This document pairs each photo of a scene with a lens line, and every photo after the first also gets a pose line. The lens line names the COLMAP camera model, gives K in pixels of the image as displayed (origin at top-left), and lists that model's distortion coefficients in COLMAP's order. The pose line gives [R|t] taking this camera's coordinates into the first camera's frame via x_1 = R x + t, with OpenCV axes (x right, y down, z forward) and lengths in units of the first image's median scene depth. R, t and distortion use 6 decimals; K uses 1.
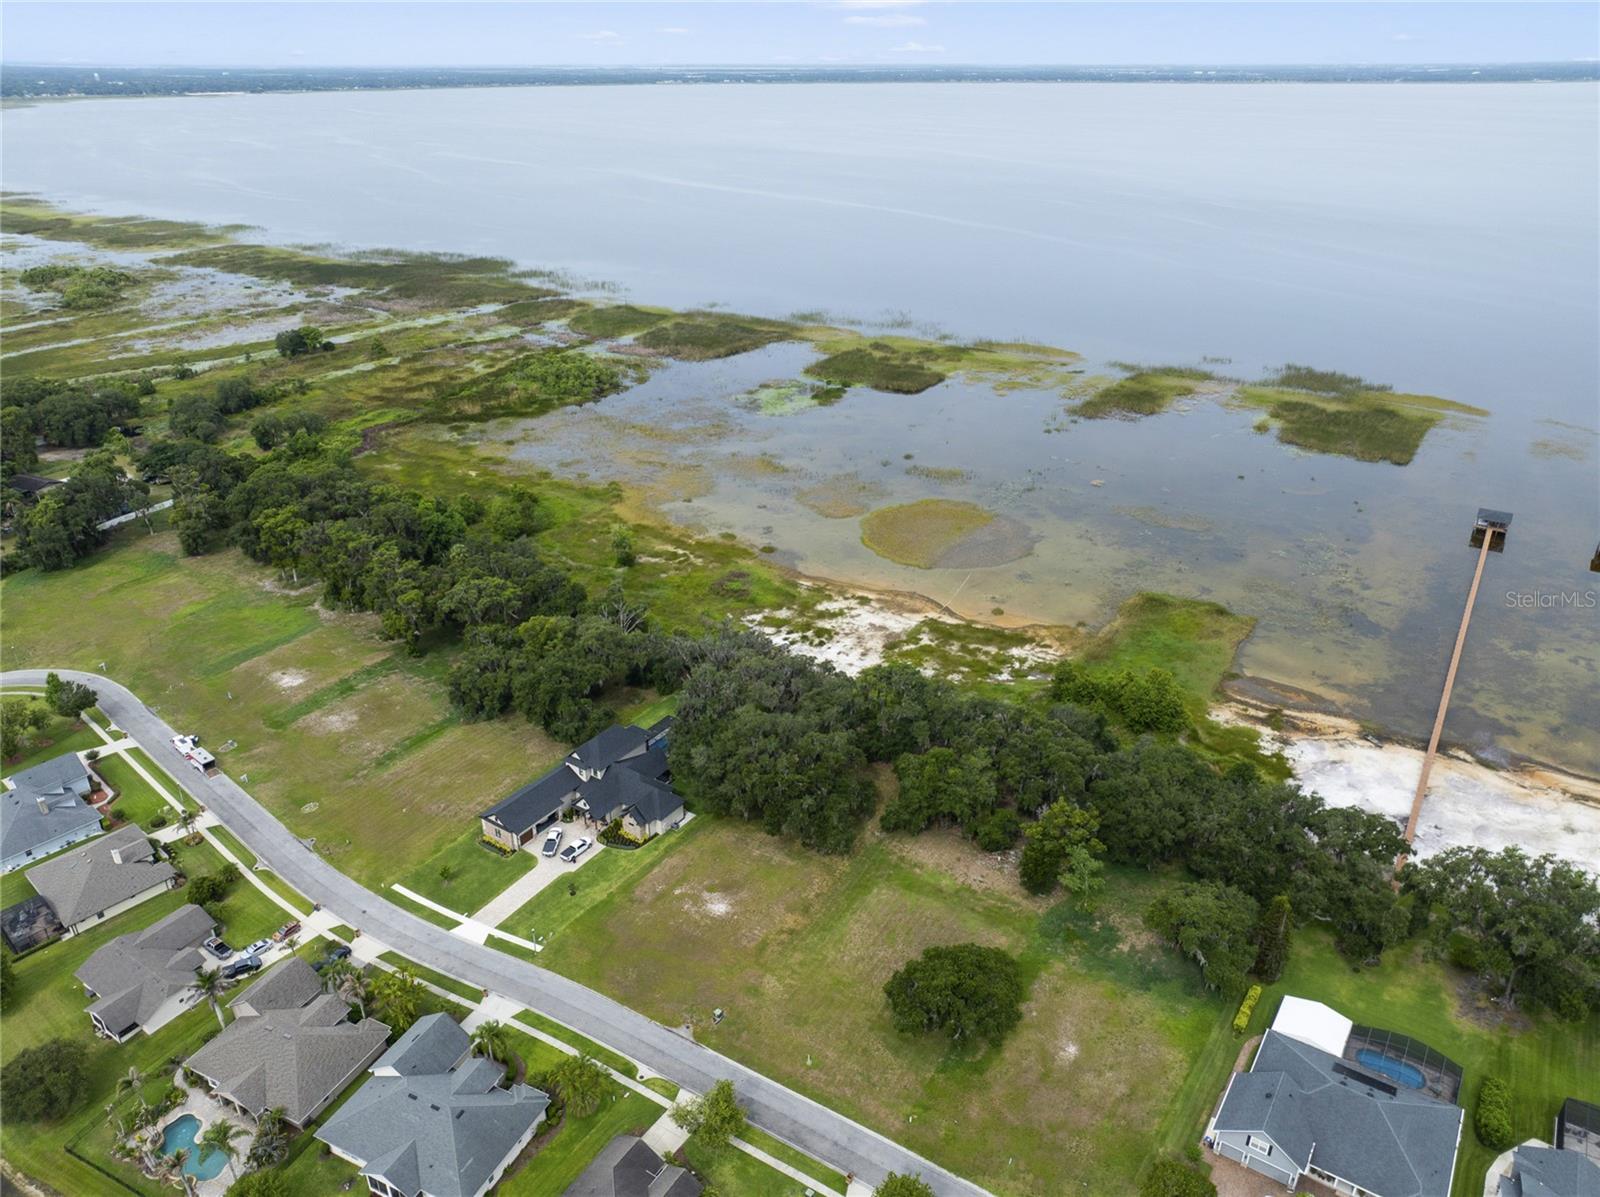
lens RADIAL K [[1118.4, 0, 800.0], [0, 1118.4, 598.5], [0, 0, 1]] dist [-0.033513, -0.000550]
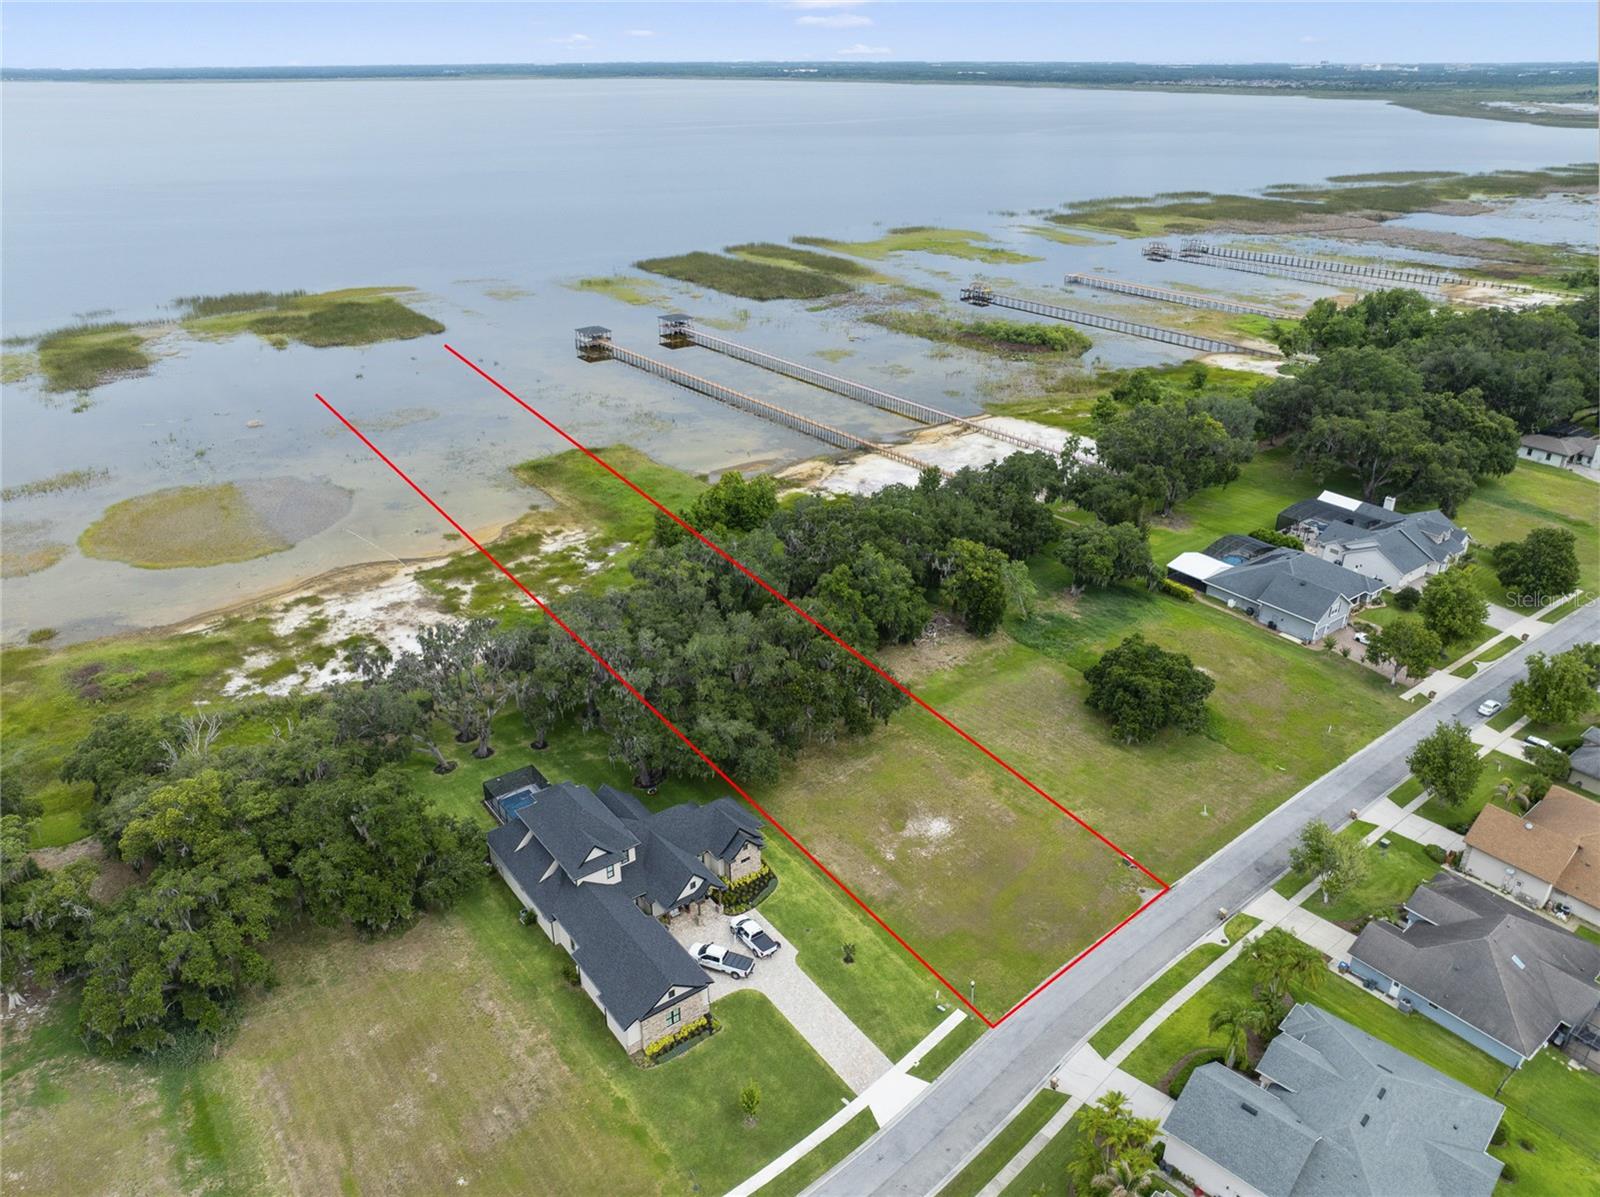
lens RADIAL K [[1118.4, 0, 800.0], [0, 1118.4, 598.5], [0, 0, 1]] dist [-0.033513, -0.000550]
pose [[0.325554, -0.408671, 0.852645, -0.482176], [0.407090, 0.874492, 0.263709, -0.064305], [-0.853401, 0.261252, 0.451060, 0.501060]]
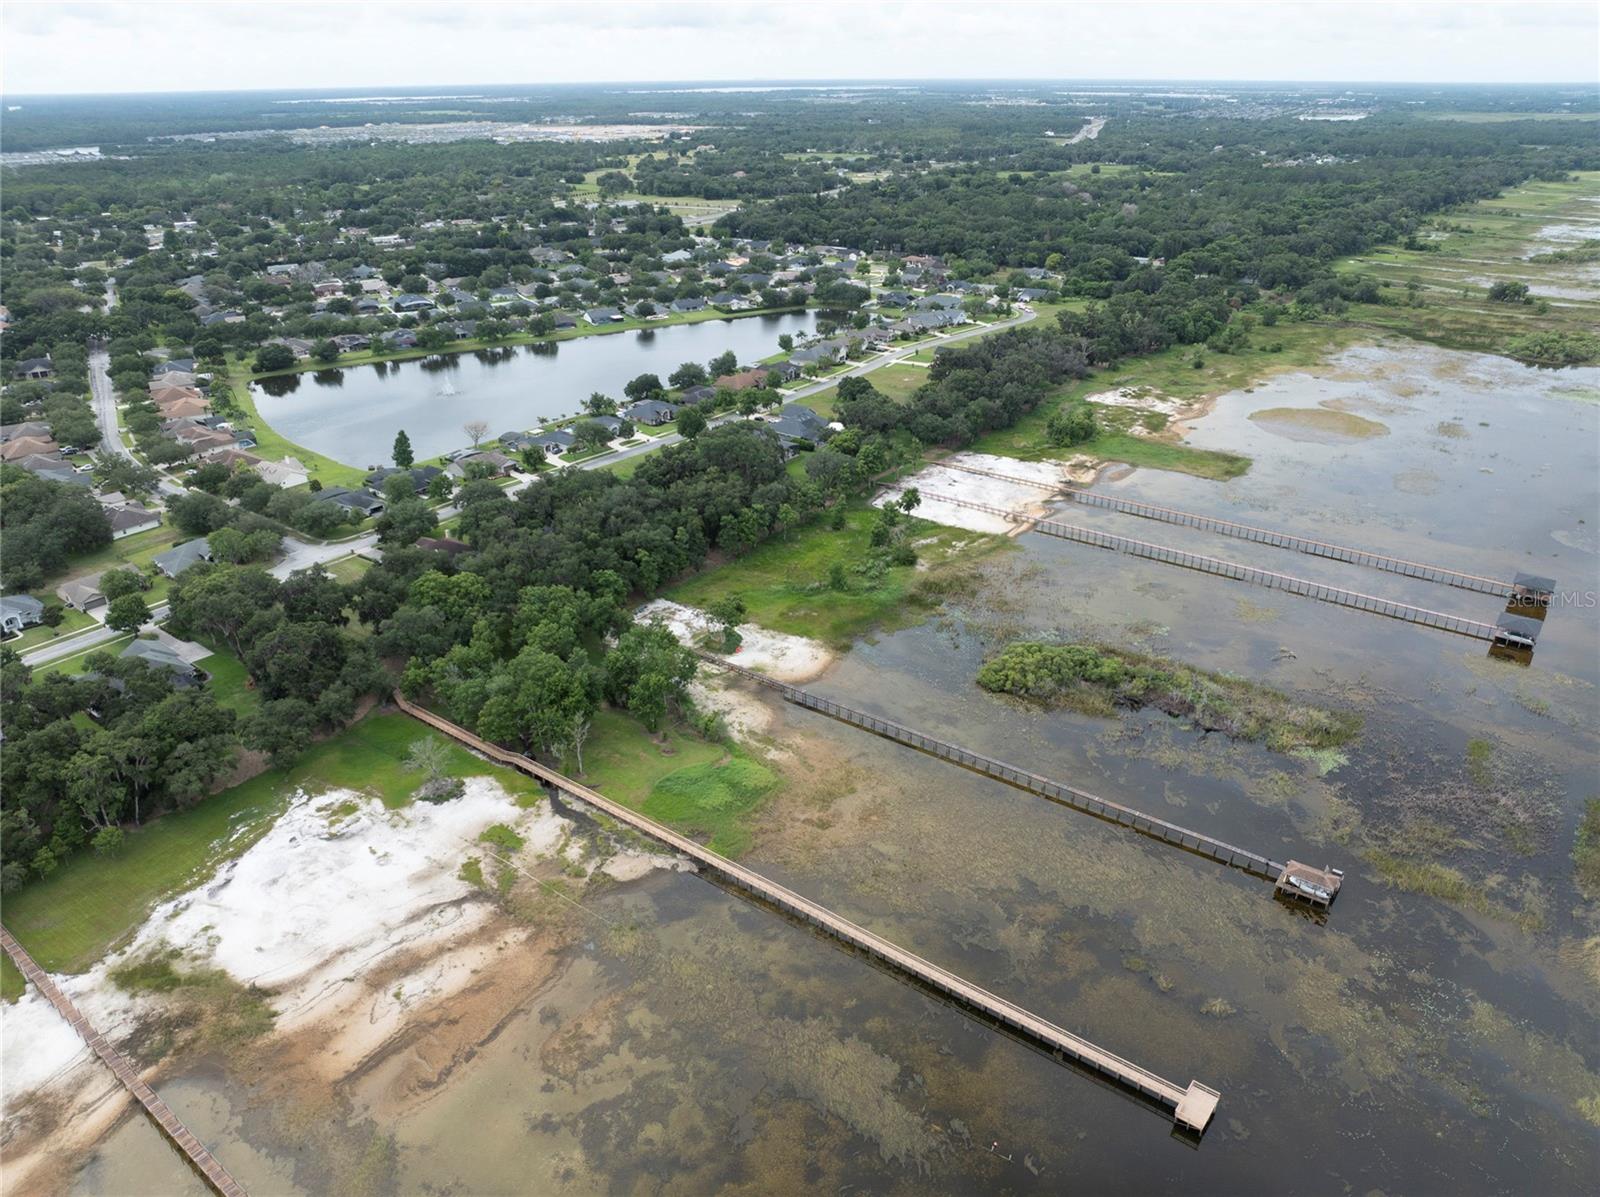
lens RADIAL K [[1118.4, 0, 800.0], [0, 1118.4, 598.5], [0, 0, 1]] dist [-0.033513, -0.000550]
pose [[-0.057110, 0.433274, -0.899451, 1.937177], [-0.427712, 0.803440, 0.414182, -0.234457], [0.902109, 0.408360, 0.139432, 0.421930]]
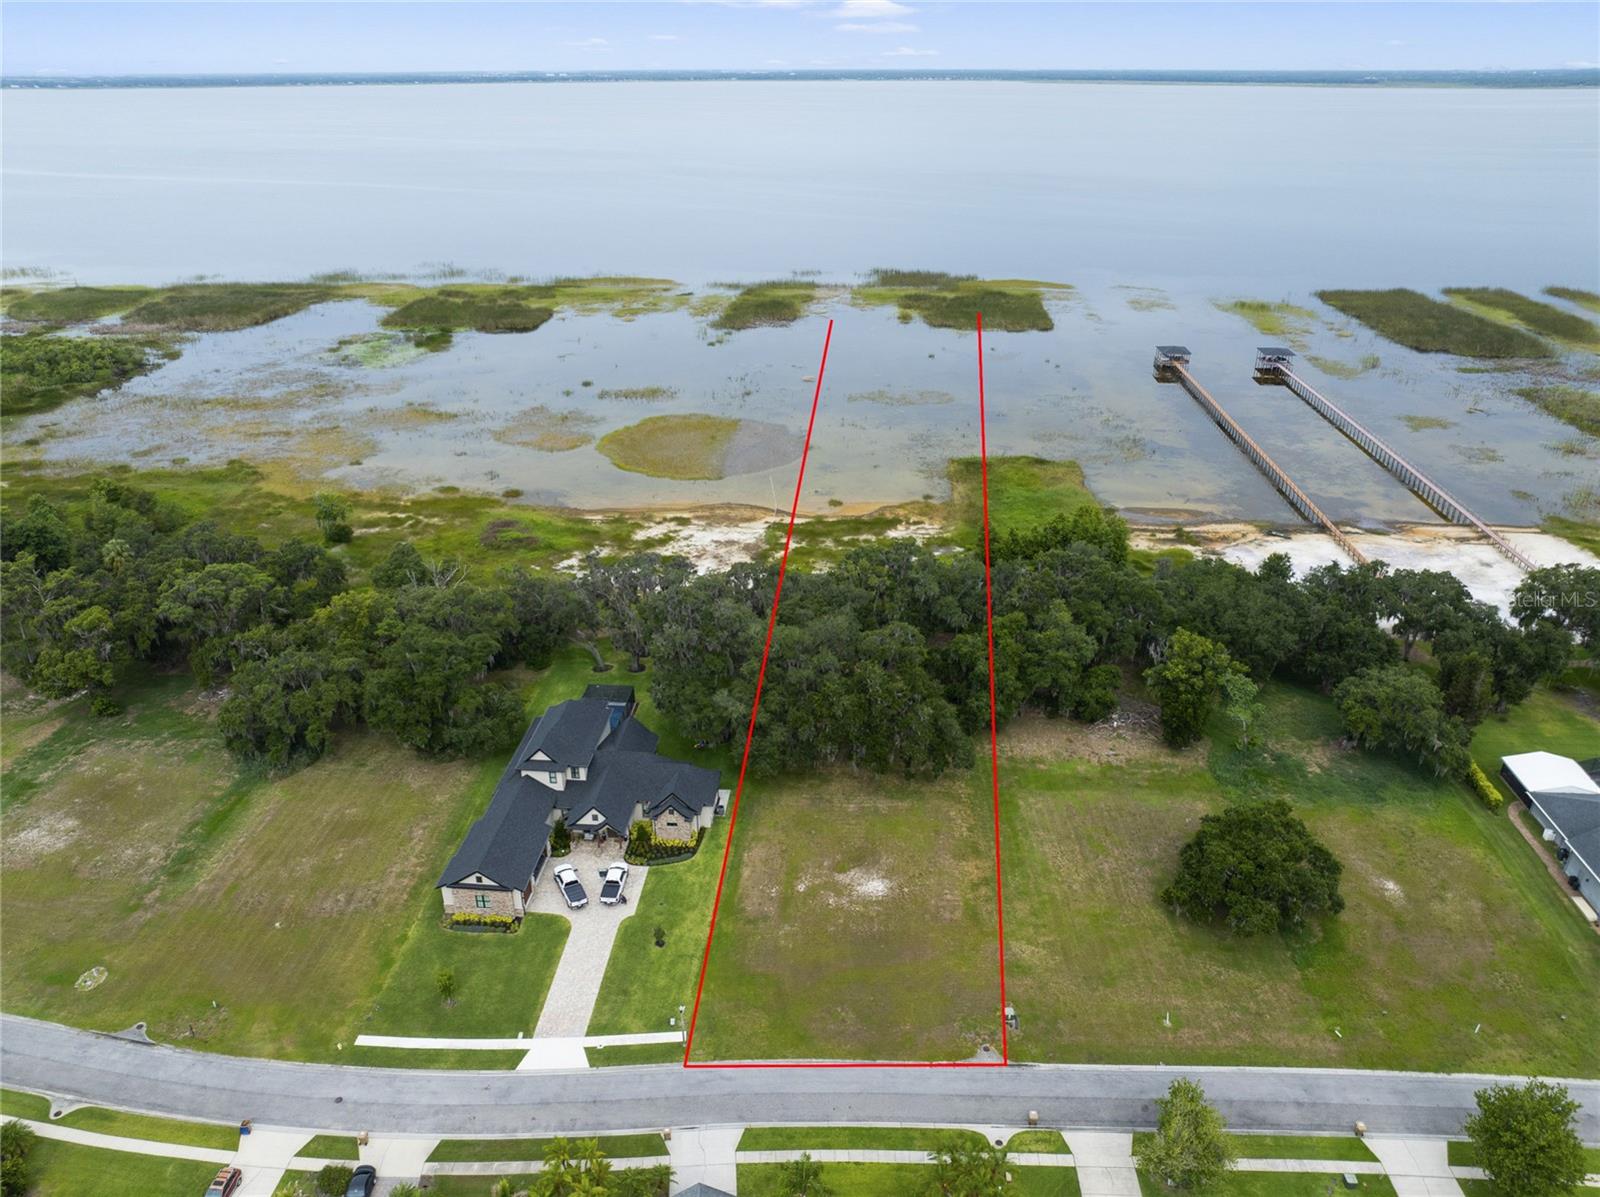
lens RADIAL K [[1125.5, 0, 800.0], [0, 1125.5, 598.5], [0, 0, 1]] dist [-0.031645, -0.004770]
pose [[0.869727, -0.210228, 0.446518, -0.276450], [0.212410, 0.976105, 0.045835, 0.042805], [-0.445485, 0.054981, 0.893600, 0.274595]]
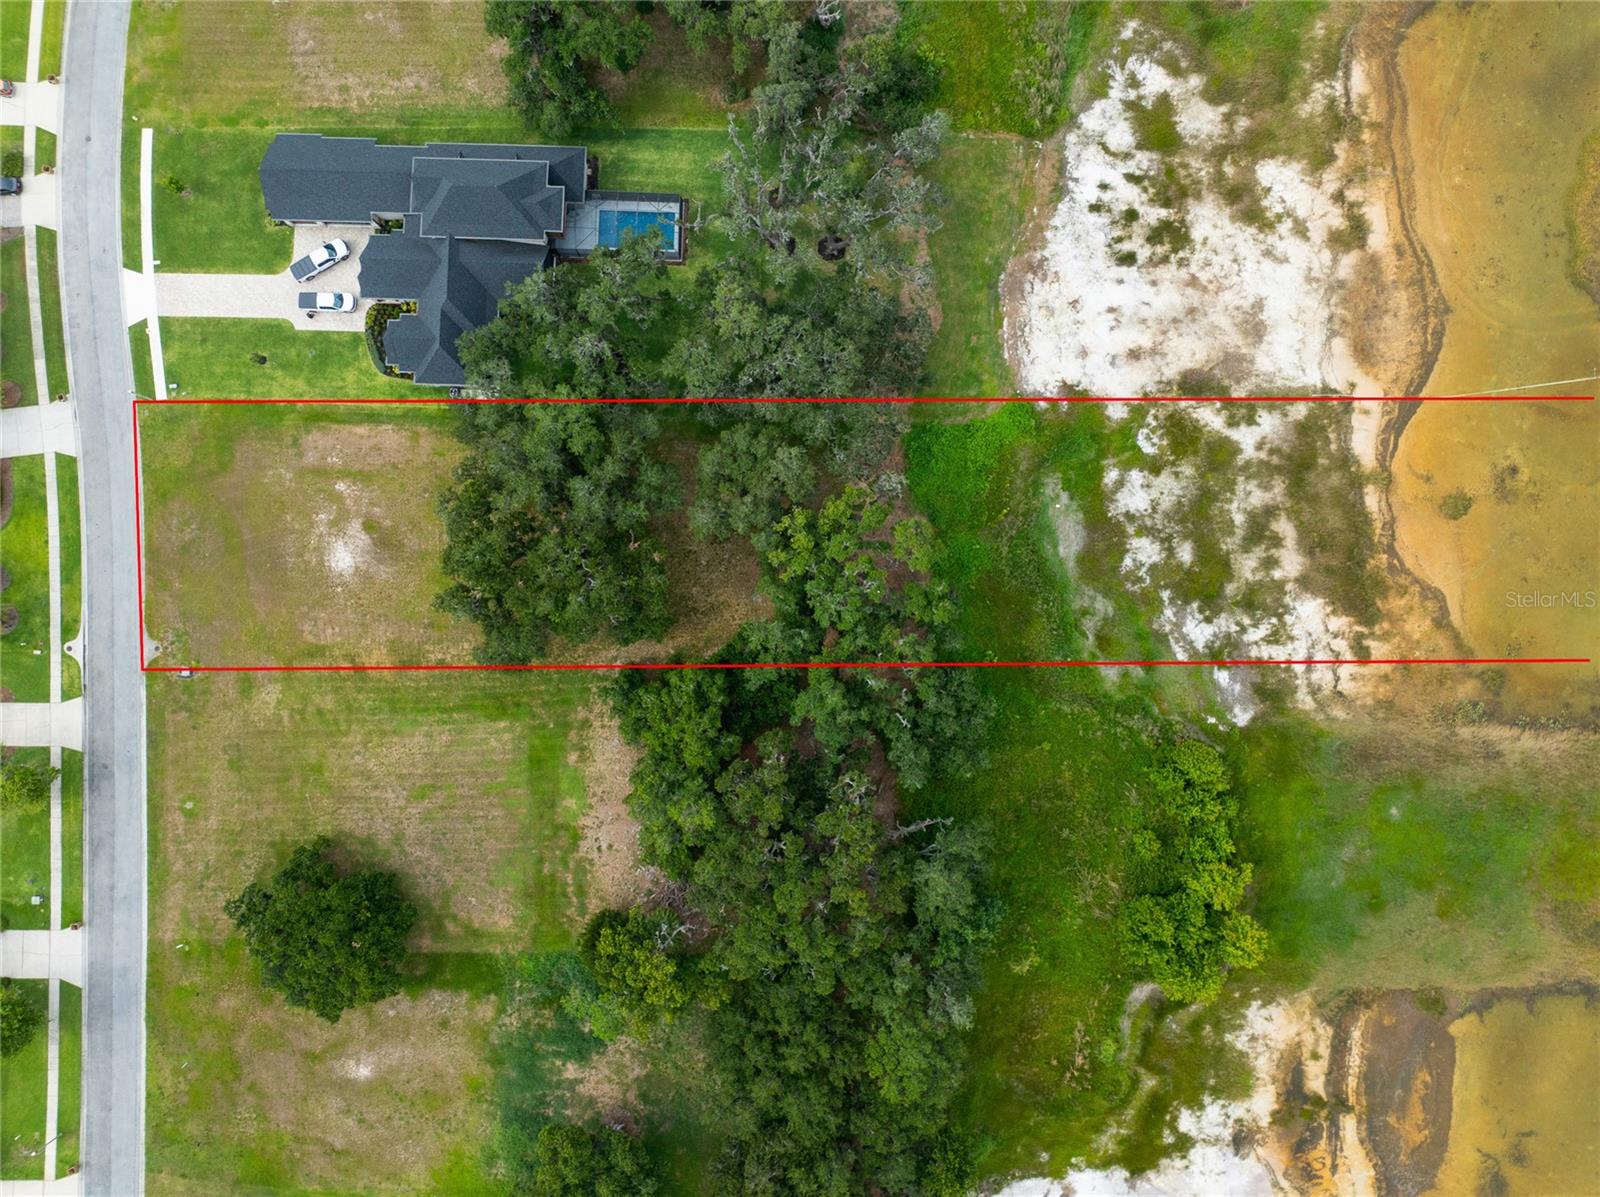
lens RADIAL K [[1118.4, 0, 800.0], [0, 1118.4, 598.5], [0, 0, 1]] dist [-0.033513, -0.000550]
pose [[0.530824, 0.847482, 0.000501, 0.072348], [-0.372991, 0.233093, 0.898079, -0.323974], [0.760989, -0.476909, 0.439834, 0.640712]]
